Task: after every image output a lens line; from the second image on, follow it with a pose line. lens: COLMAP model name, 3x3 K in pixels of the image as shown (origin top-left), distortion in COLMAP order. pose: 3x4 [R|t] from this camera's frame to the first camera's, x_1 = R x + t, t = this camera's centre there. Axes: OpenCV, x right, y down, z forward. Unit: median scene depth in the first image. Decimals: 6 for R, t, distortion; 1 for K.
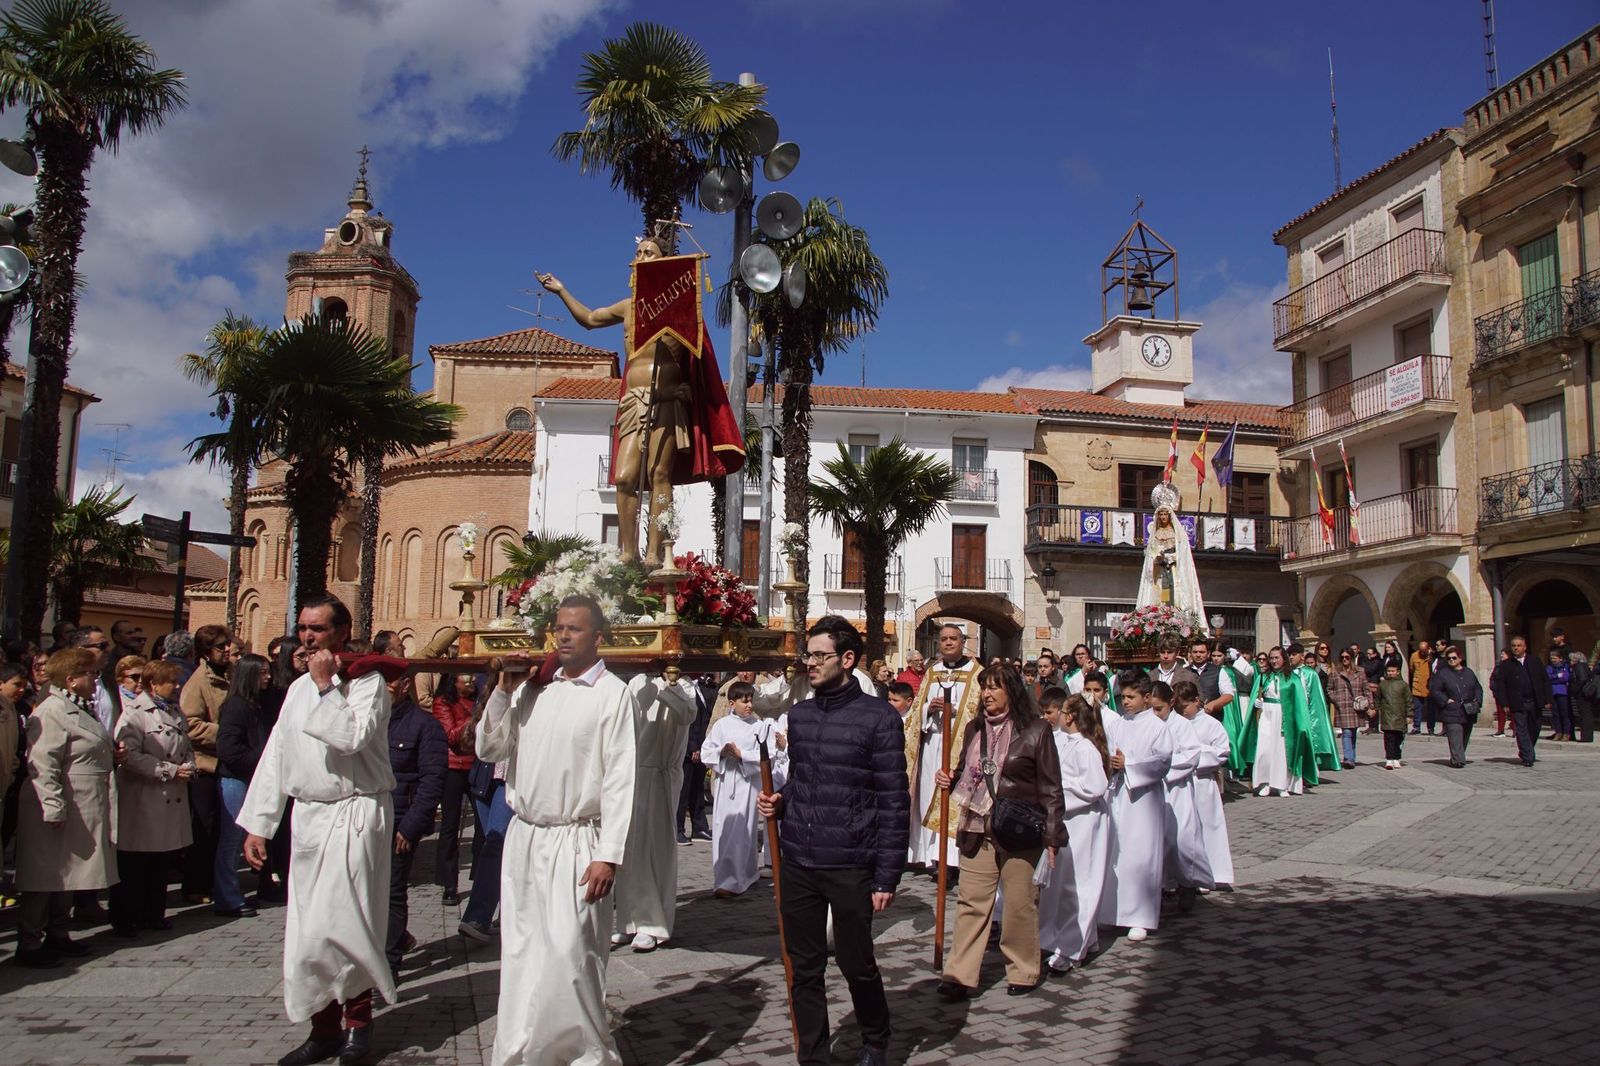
lens RADIAL K [[1284.0, 0, 800.0], [0, 1284.0, 533.0], [0, 0, 1]] dist [-0.158830, 0.157204]
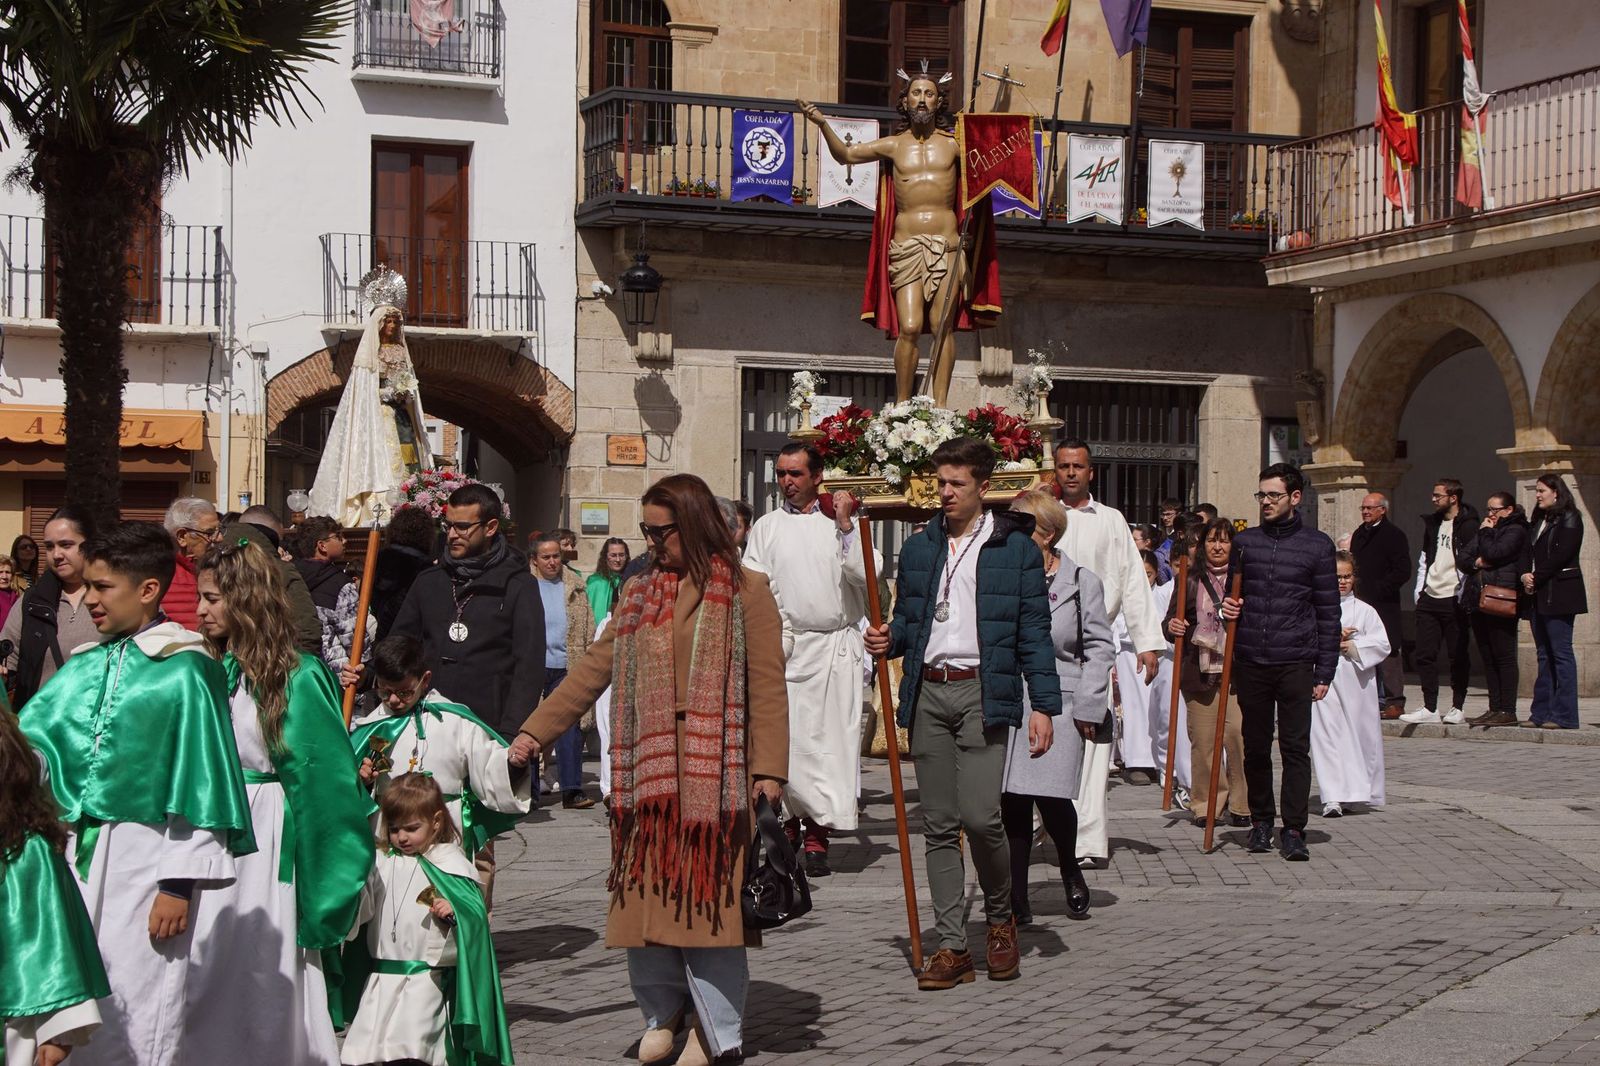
lens RADIAL K [[3436.8, 0, 793.4], [0, 3436.8, 550.5], [0, 0, 1]] dist [0.302596, 1.163330]
pose [[0.974792, -0.006384, 0.223023, 0.022427], [-0.017387, 0.994377, 0.104460, 0.004692], [-0.222435, -0.105705, 0.969200, 0.044825]]
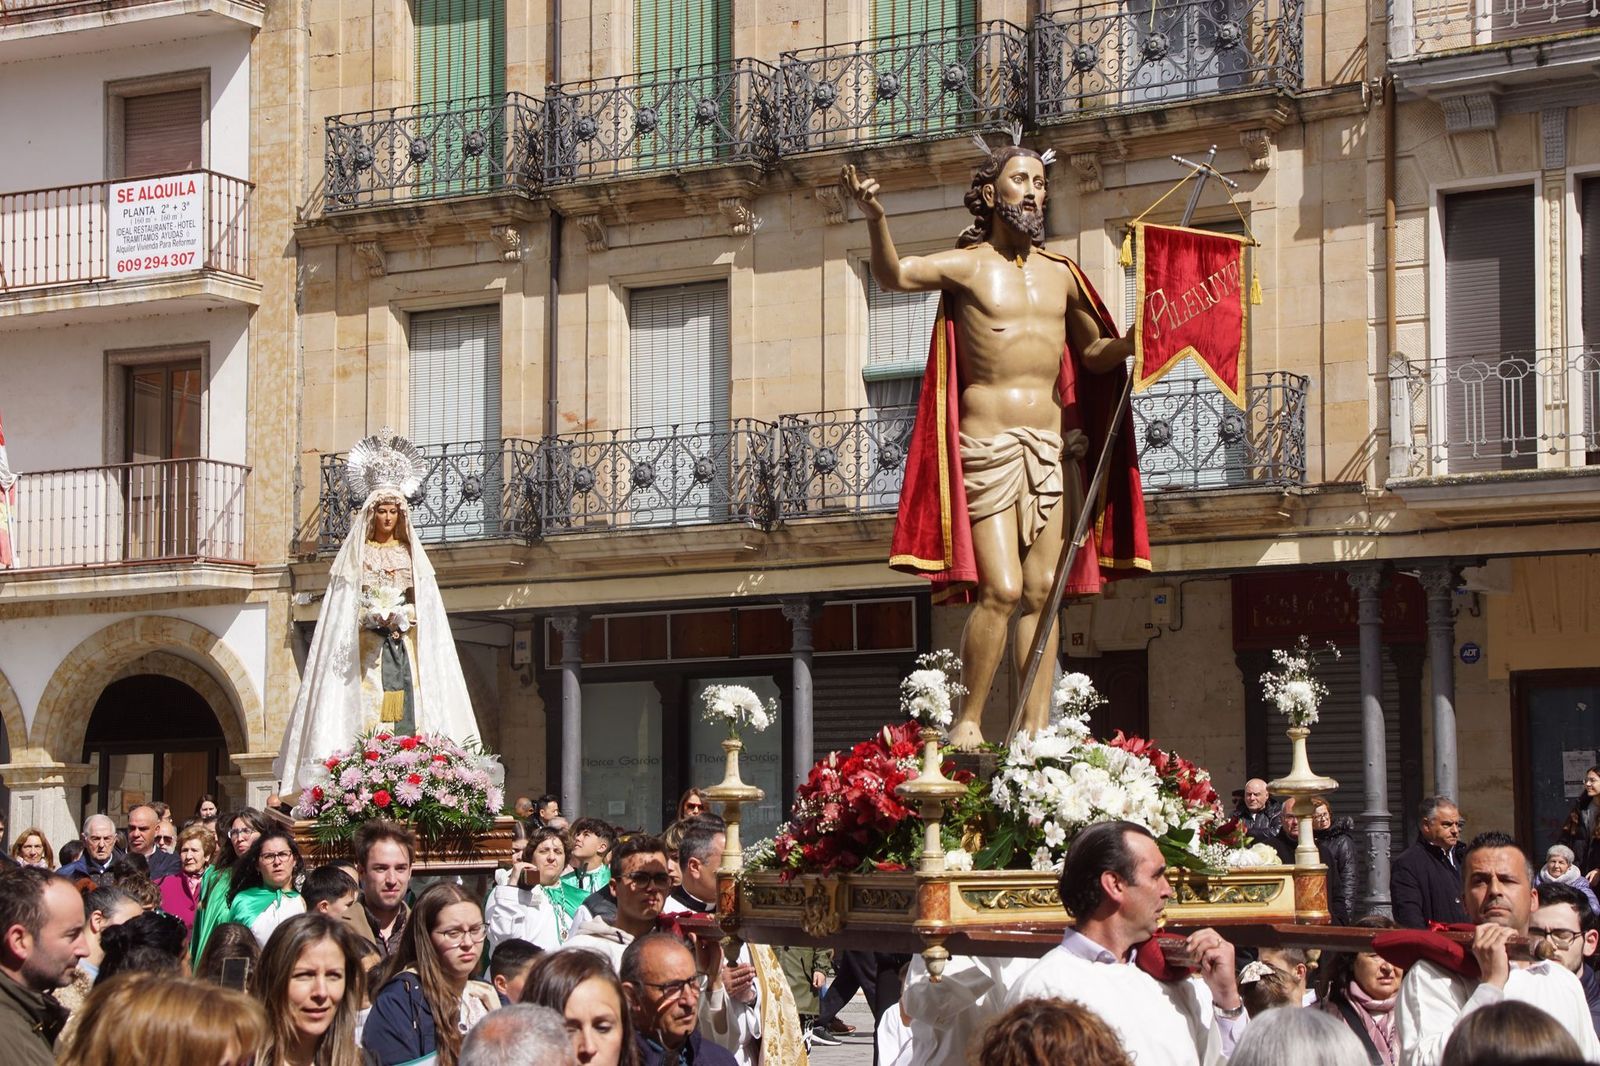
lens RADIAL K [[3436.8, 0, 793.4], [0, 3436.8, 550.5], [0, 0, 1]] dist [0.302596, 1.163330]
pose [[0.657995, 0.059063, 0.750703, -0.290462], [-0.082260, 0.996591, -0.006307, -0.011621], [-0.748516, -0.057603, 0.660610, -0.023413]]
